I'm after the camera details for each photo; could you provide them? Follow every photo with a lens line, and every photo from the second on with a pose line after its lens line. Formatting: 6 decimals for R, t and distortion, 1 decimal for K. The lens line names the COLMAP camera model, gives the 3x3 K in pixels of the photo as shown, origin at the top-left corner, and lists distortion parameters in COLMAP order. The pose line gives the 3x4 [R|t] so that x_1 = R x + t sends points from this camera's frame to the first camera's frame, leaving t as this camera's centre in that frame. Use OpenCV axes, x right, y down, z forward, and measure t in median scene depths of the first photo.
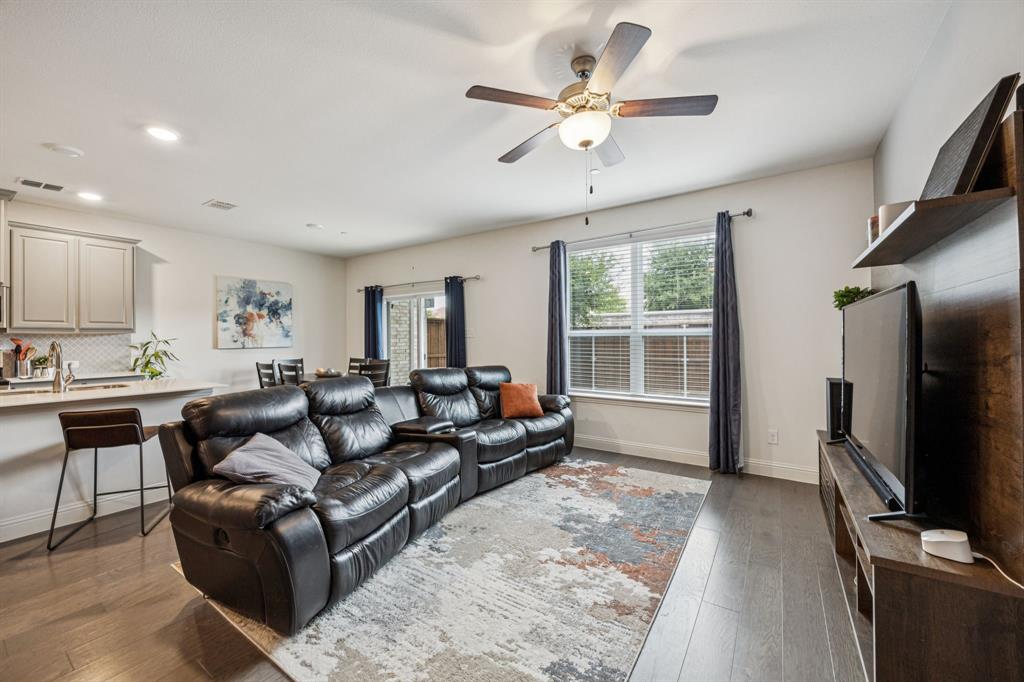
lens RADIAL K [[399.0, 0, 511.4], [0, 399.0, 338.0], [0, 0, 1]] dist [0.006525, 0.000185]
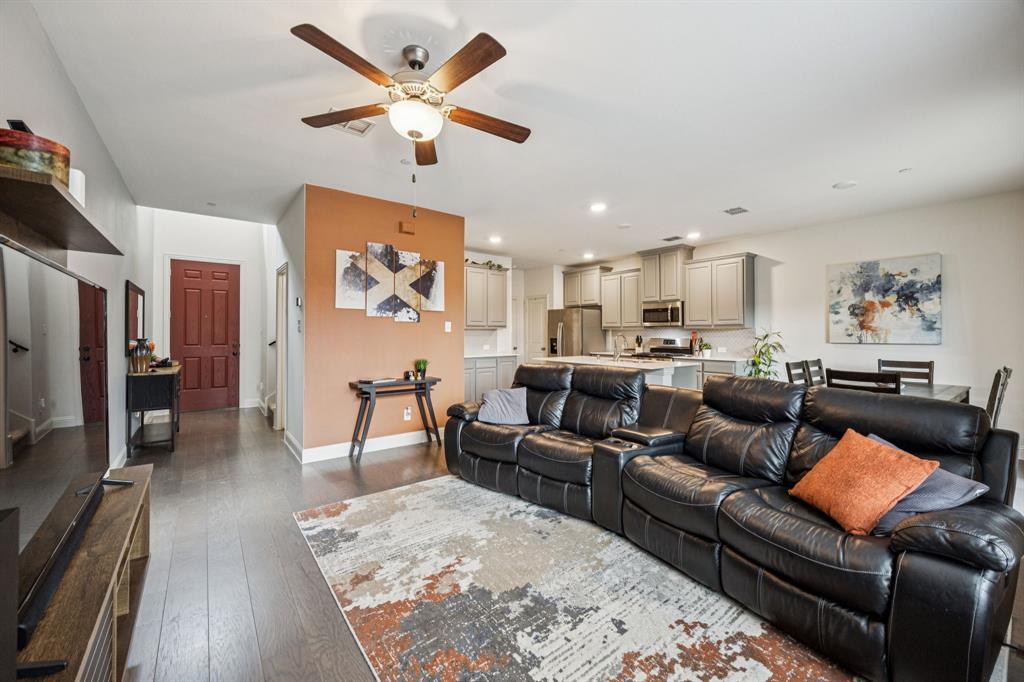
lens RADIAL K [[399.0, 0, 509.2], [0, 399.0, 333.4], [0, 0, 1]] dist [0.006525, 0.000185]
pose [[-0.318221, 0.005335, -0.948001, 0.614648], [-0.000441, 0.999983, 0.005776, -0.001102], [0.948016, 0.002256, -0.318214, 0.901399]]
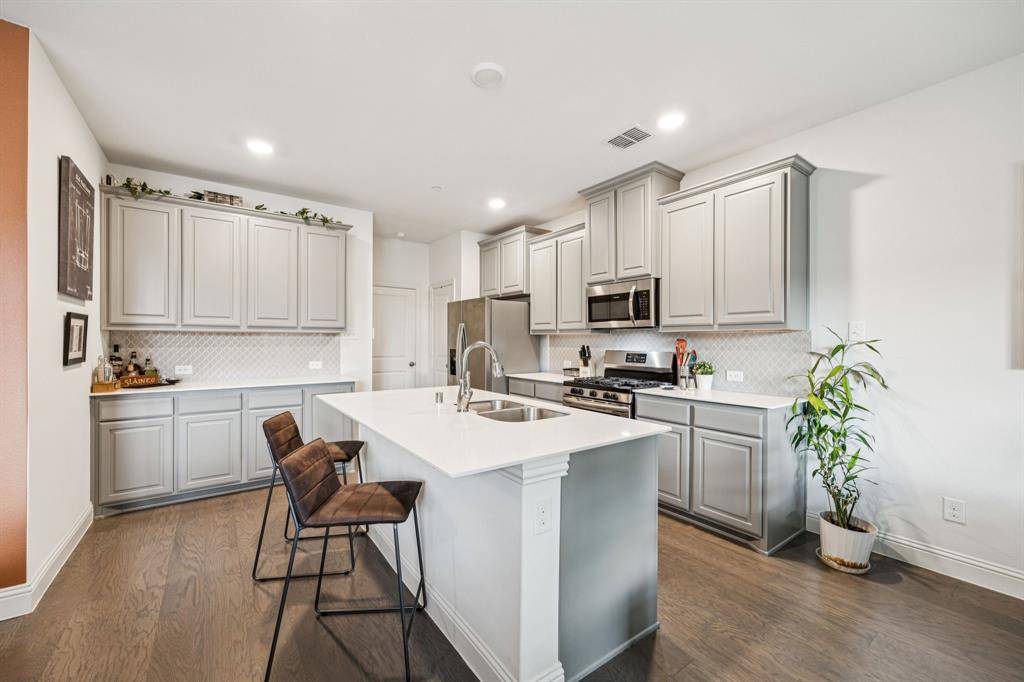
lens RADIAL K [[399.0, 0, 511.9], [0, 399.0, 341.1], [0, 0, 1]] dist [0.006525, 0.000185]
pose [[-0.350693, 0.006992, -0.936464, -0.377475], [-0.002100, 0.999964, 0.008252, -0.000124], [0.936488, 0.004861, -0.350666, 1.079365]]
